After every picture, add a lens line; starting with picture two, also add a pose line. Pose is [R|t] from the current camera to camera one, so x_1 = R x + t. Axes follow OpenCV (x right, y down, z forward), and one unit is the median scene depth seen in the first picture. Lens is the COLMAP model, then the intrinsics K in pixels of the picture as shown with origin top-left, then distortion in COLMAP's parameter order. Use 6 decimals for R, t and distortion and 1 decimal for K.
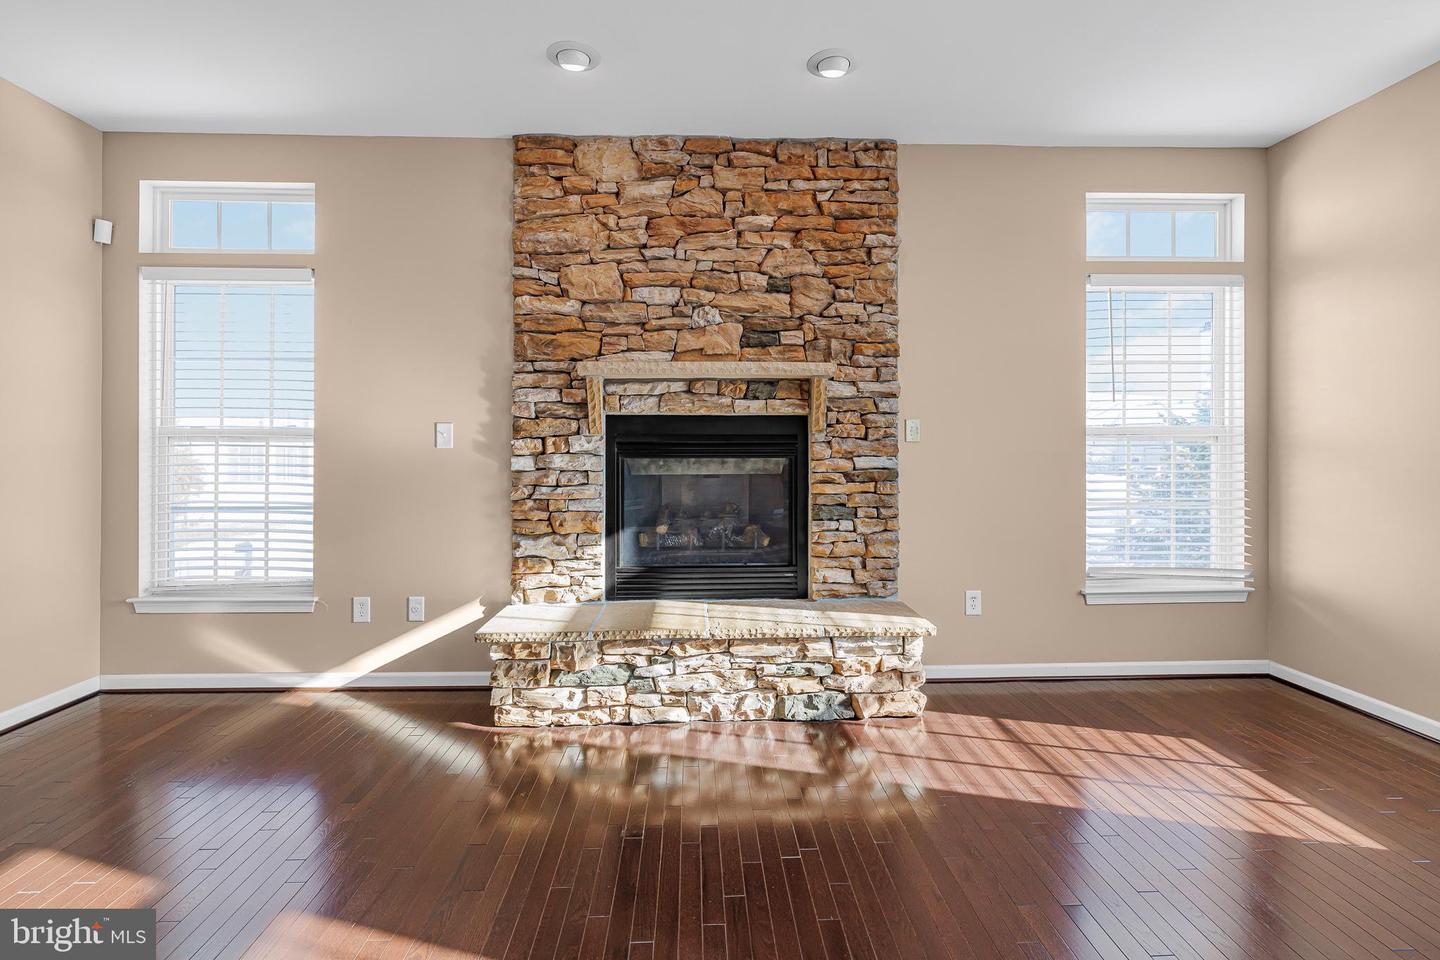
lens RADIAL K [[648.2, 0, 720.9], [0, 648.2, 449.9], [0, 0, 1]] dist [0.000553, 0.000039]
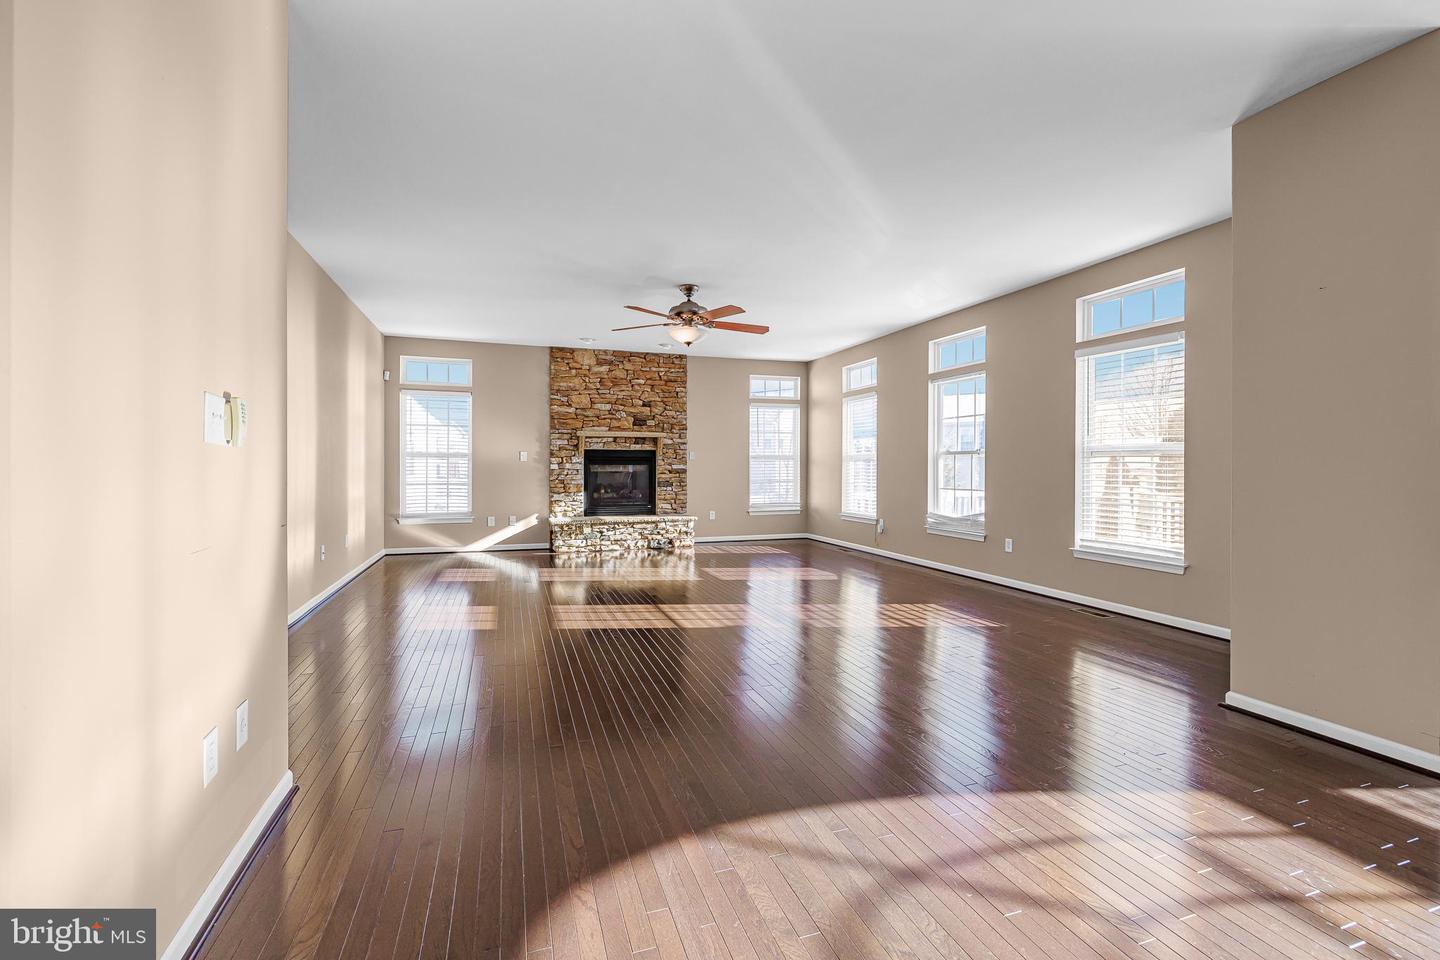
lens RADIAL K [[627.9, 0, 721.1], [0, 627.9, 471.0], [0, 0, 1]] dist [-0.000100, 0.000002]
pose [[0.955883, 0.002037, 0.293741, -0.407537], [-0.004761, 0.999952, 0.008559, 0.013485], [-0.293710, -0.009580, 0.955847, -1.742662]]
